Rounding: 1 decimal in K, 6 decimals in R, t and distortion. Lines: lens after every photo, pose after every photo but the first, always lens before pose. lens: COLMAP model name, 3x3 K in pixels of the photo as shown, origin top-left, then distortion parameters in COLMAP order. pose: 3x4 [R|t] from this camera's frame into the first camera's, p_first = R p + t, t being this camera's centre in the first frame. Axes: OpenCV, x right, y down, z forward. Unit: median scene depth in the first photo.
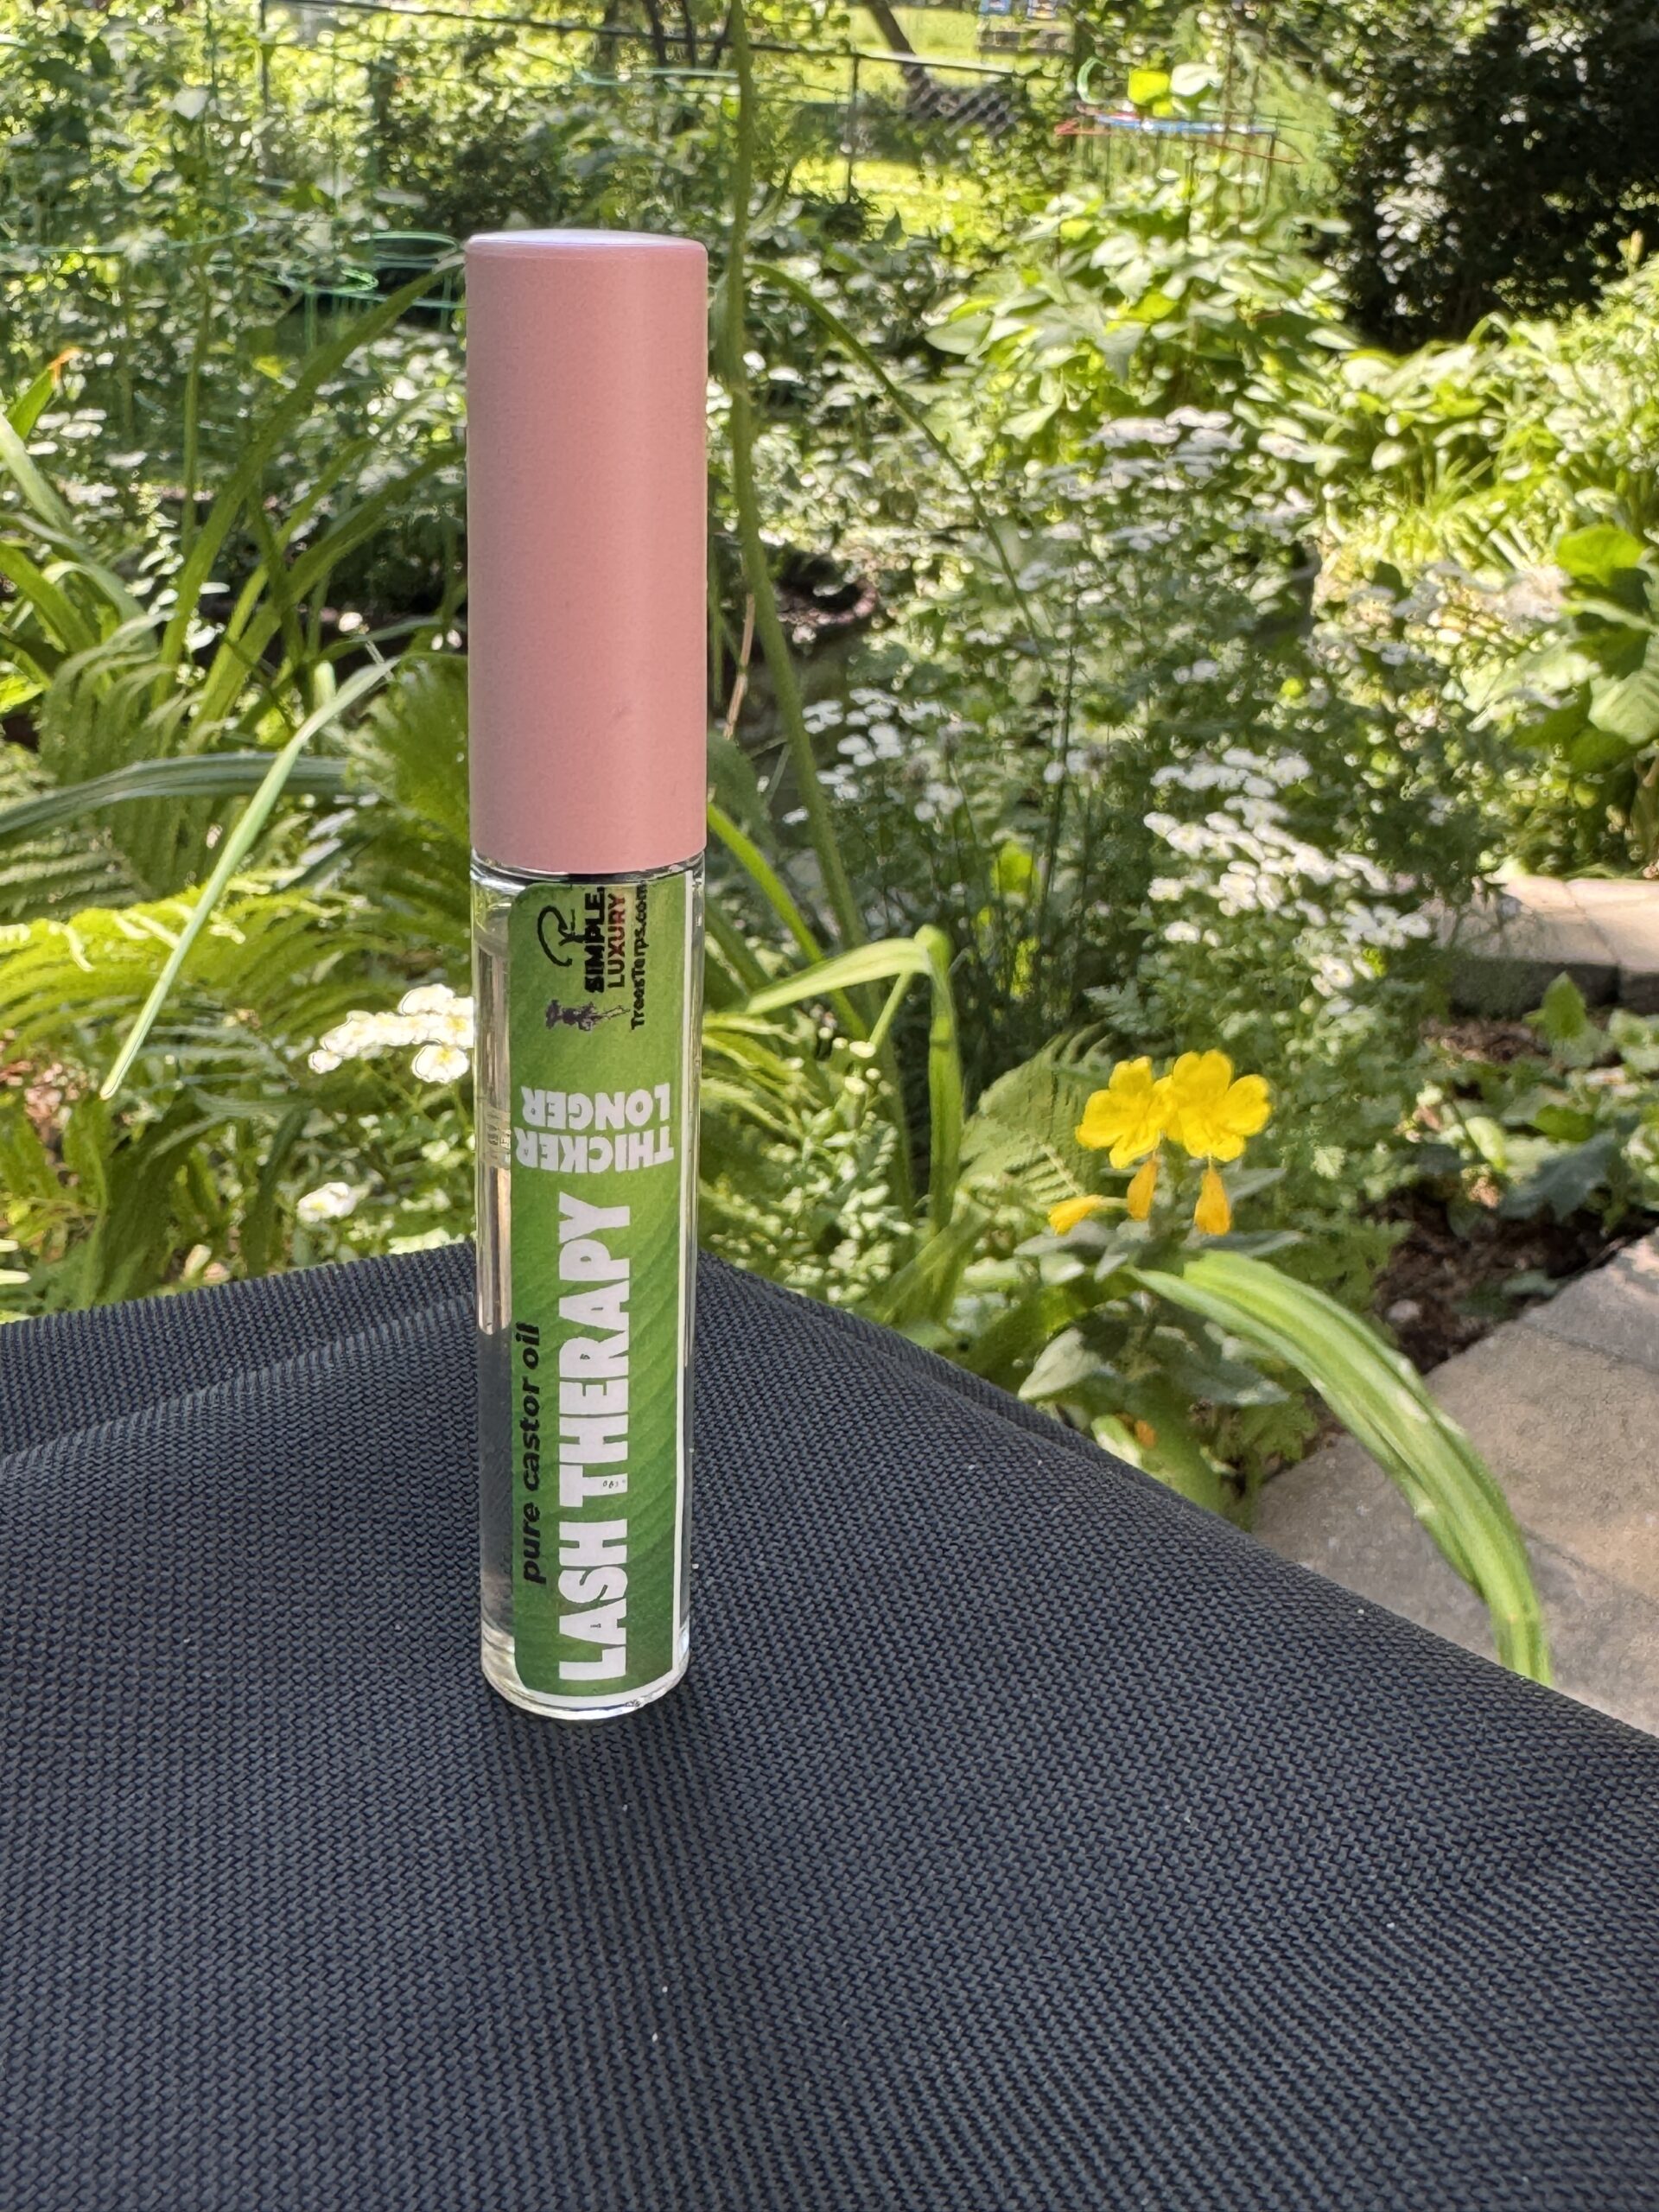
lens RADIAL K [[2651.8, 0, 828.2], [0, 2651.8, 1043.0], [0, 0, 1]] dist [0.032682, 0.041274]
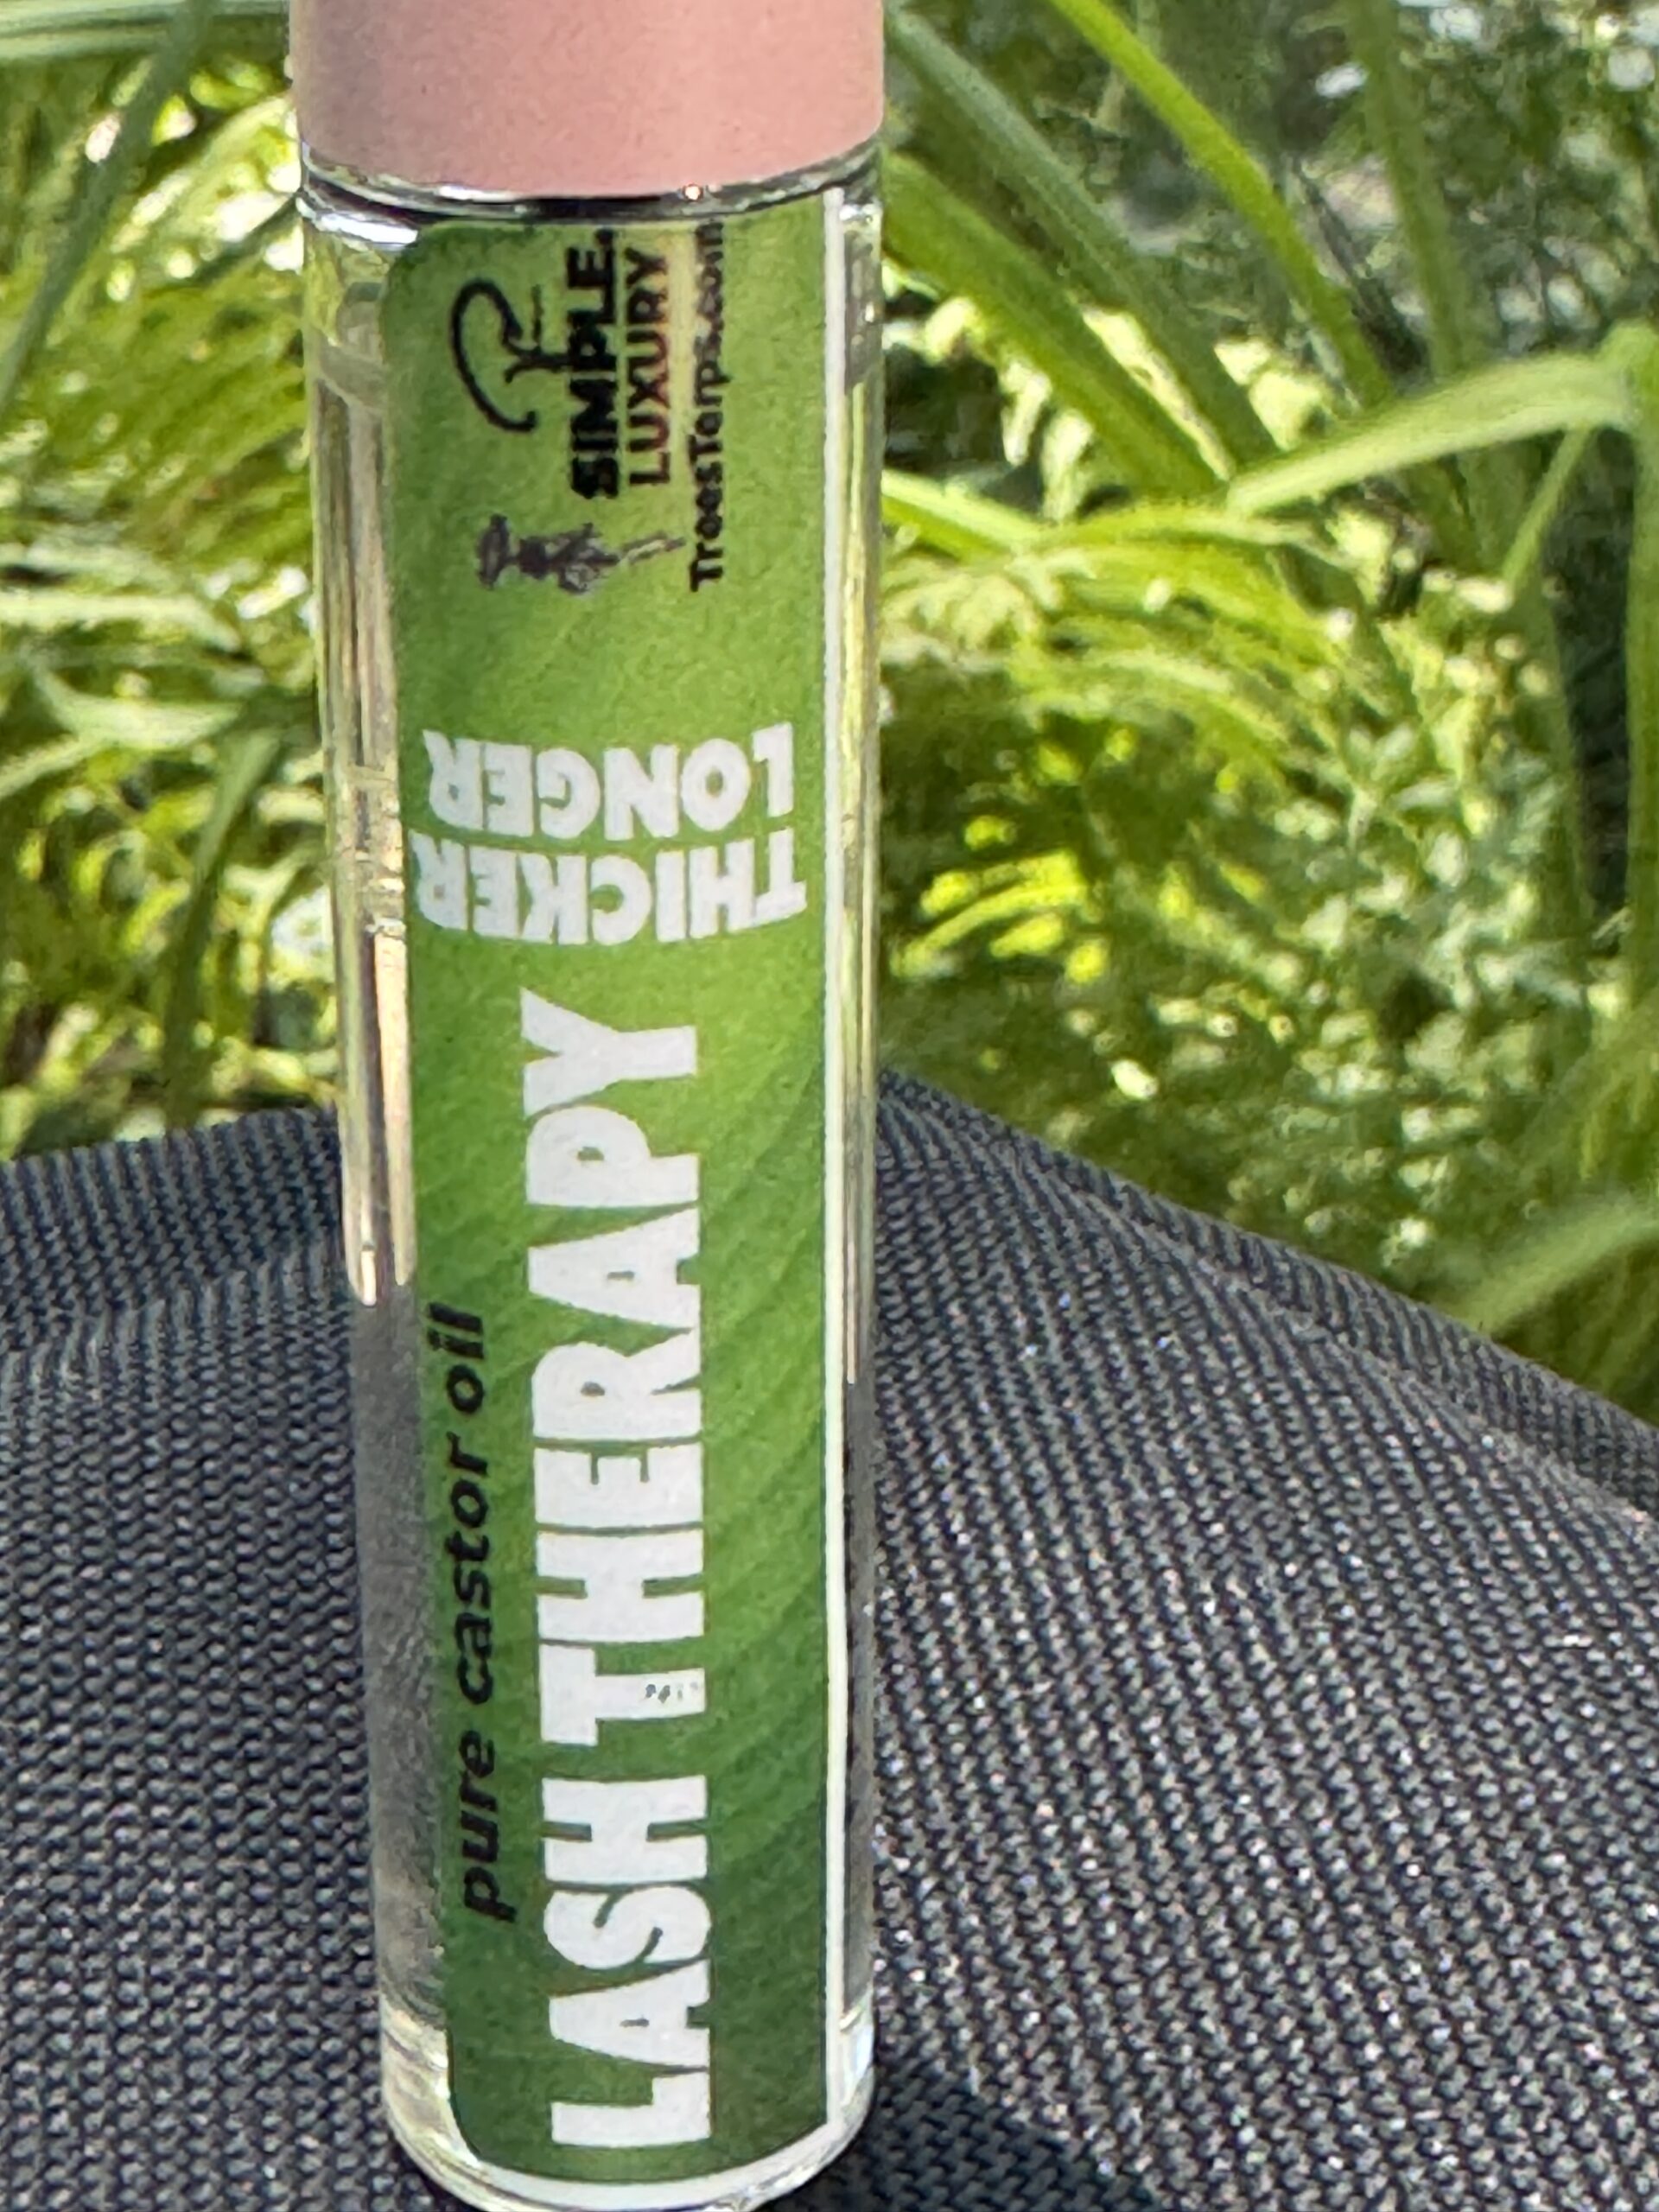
lens RADIAL K [[5655.6, 0, 829.5], [0, 5655.6, 1106.0], [0, 0, 1]] dist [0.016941, -0.031887]
pose [[0.994592, 0.010130, -0.103367, 0.033858], [-0.000504, 0.995691, 0.092729, -0.006340], [0.103861, -0.092176, 0.990311, 0.139976]]
